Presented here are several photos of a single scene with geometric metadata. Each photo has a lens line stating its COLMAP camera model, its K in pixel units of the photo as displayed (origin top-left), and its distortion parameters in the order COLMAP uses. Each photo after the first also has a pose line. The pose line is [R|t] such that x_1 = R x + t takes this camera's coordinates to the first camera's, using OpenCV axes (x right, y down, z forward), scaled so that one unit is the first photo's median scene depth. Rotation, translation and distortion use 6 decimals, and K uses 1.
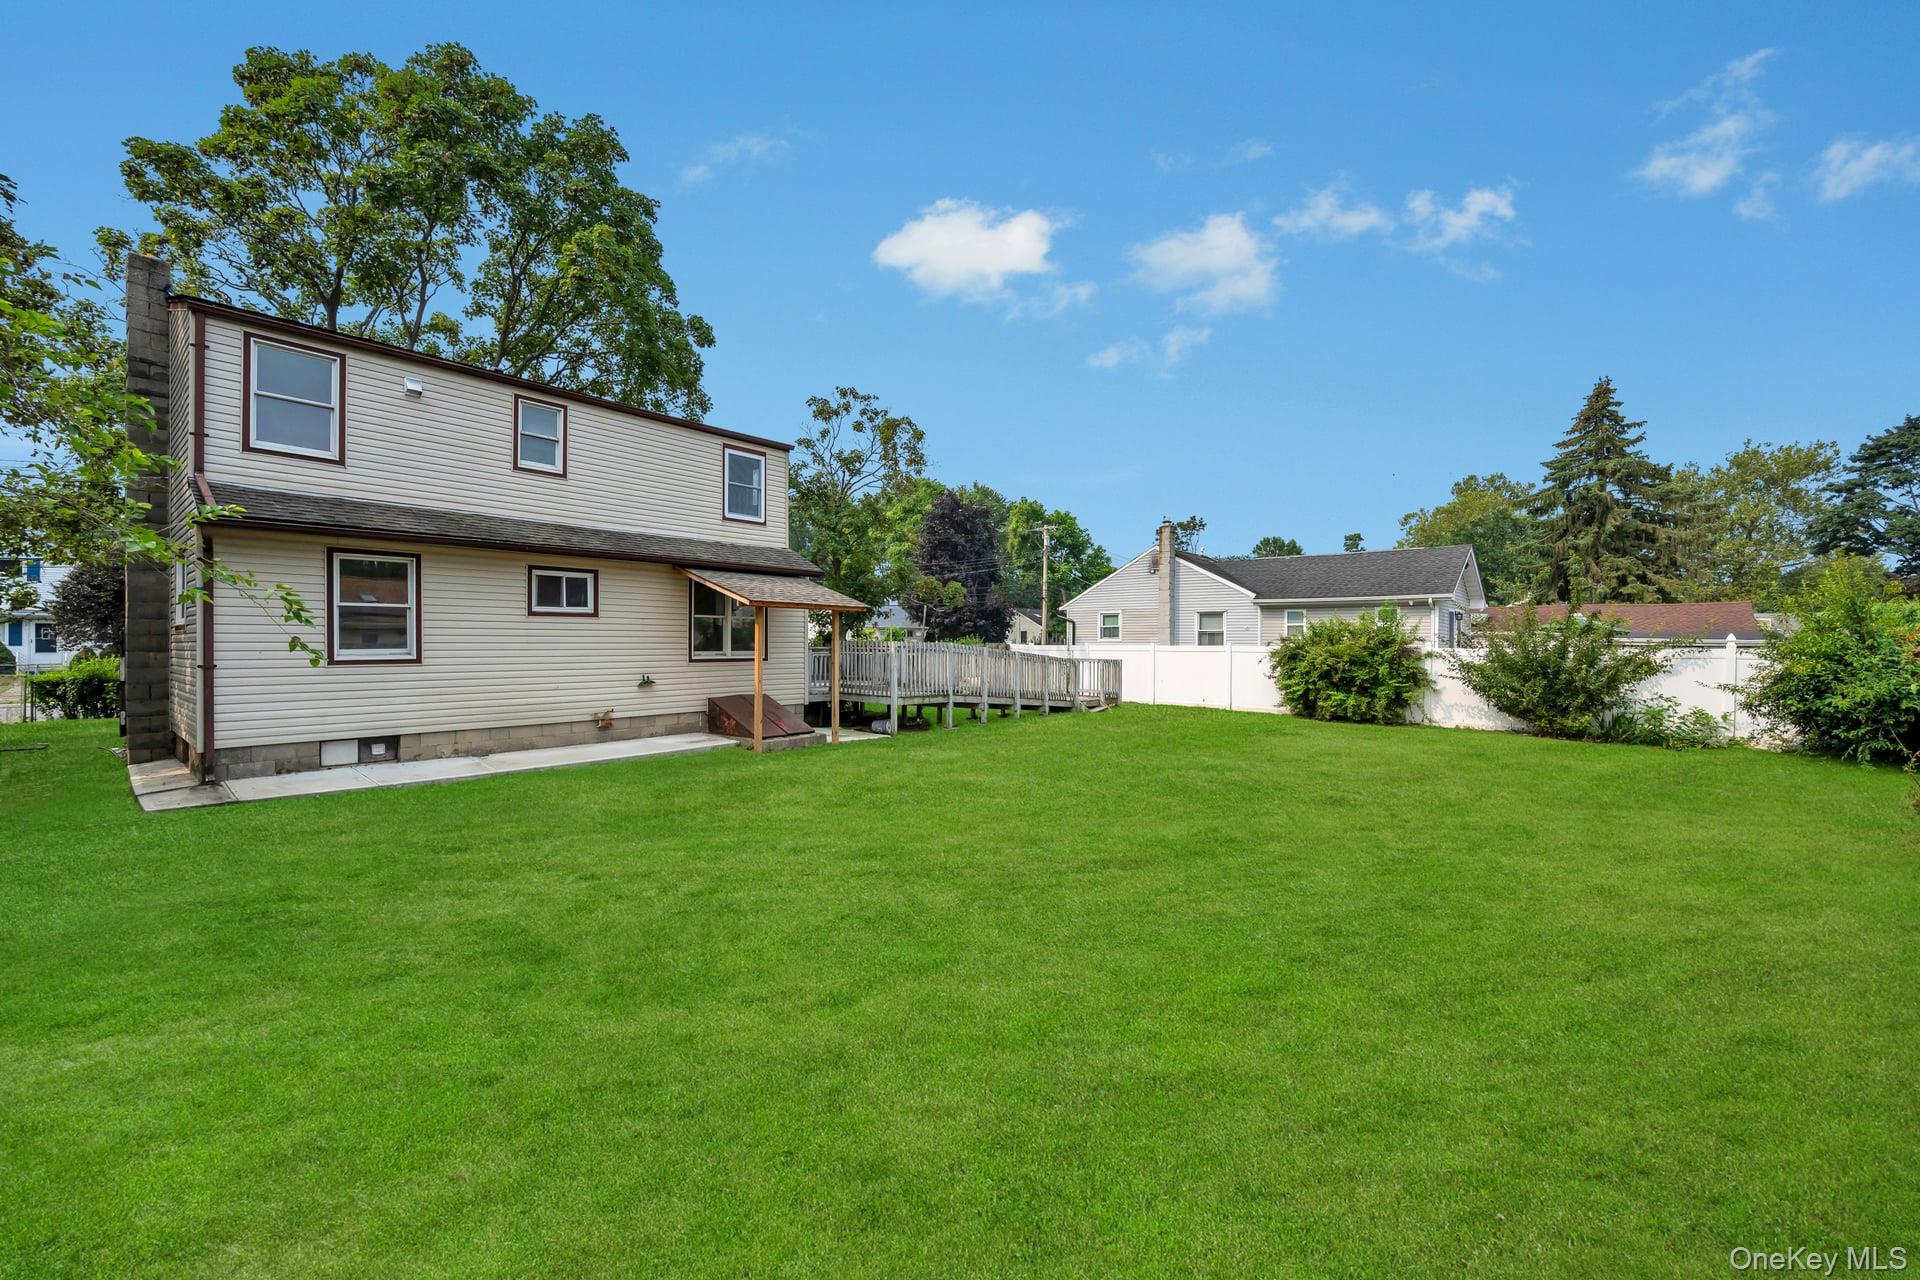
lens RADIAL K [[771.1, 0, 956.4], [0, 771.1, 643.8], [0, 0, 1]] dist [-0.001785, -0.000302]
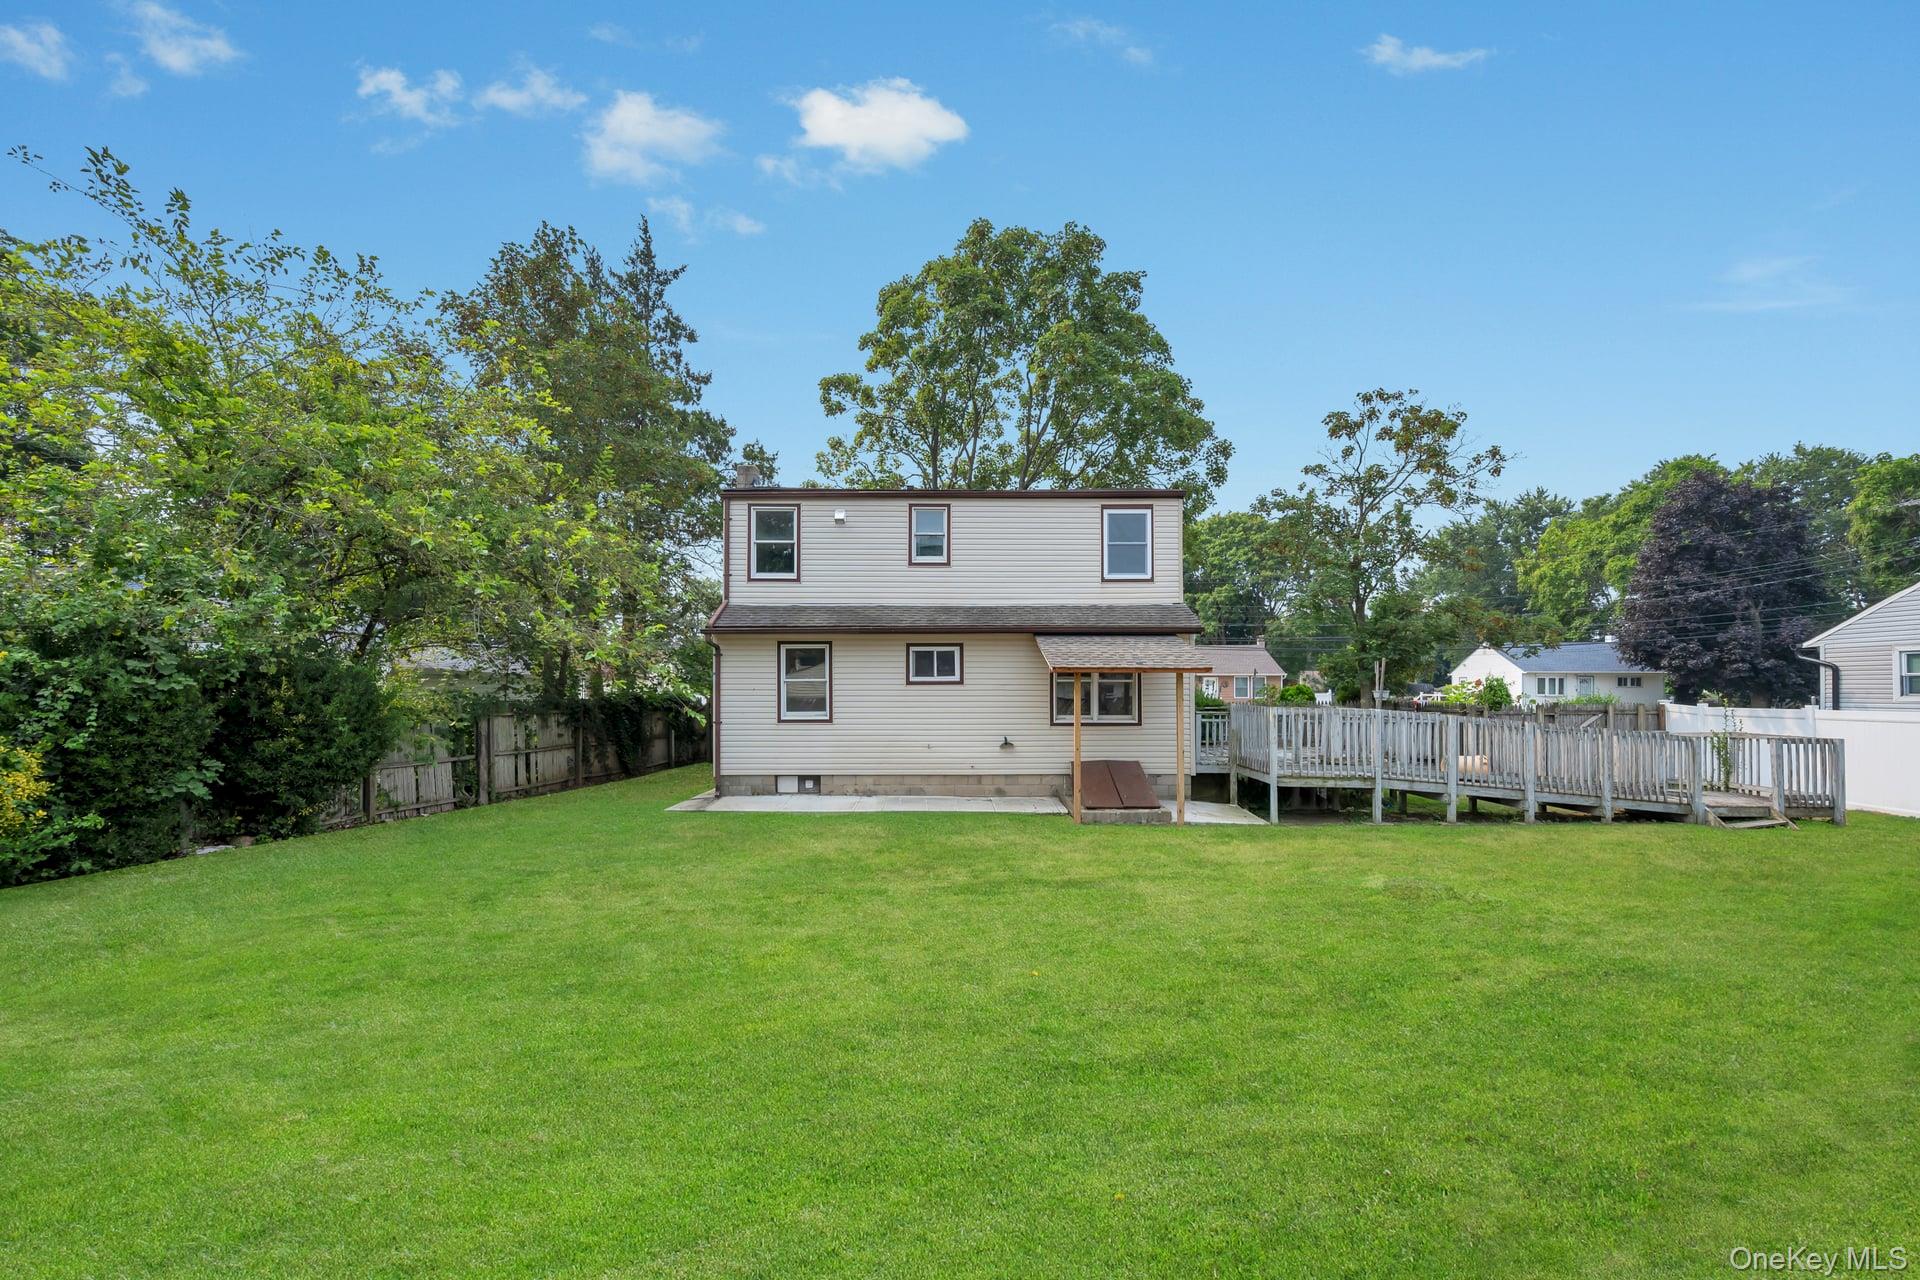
lens RADIAL K [[771.1, 0, 928.1], [0, 771.1, 674.3], [0, 0, 1]] dist [-0.001785, -0.000302]
pose [[0.634610, -0.018566, -0.772609, 0.304704], [0.000989, 0.999730, -0.023210, -0.018547], [0.772832, 0.013965, 0.634457, 0.191003]]
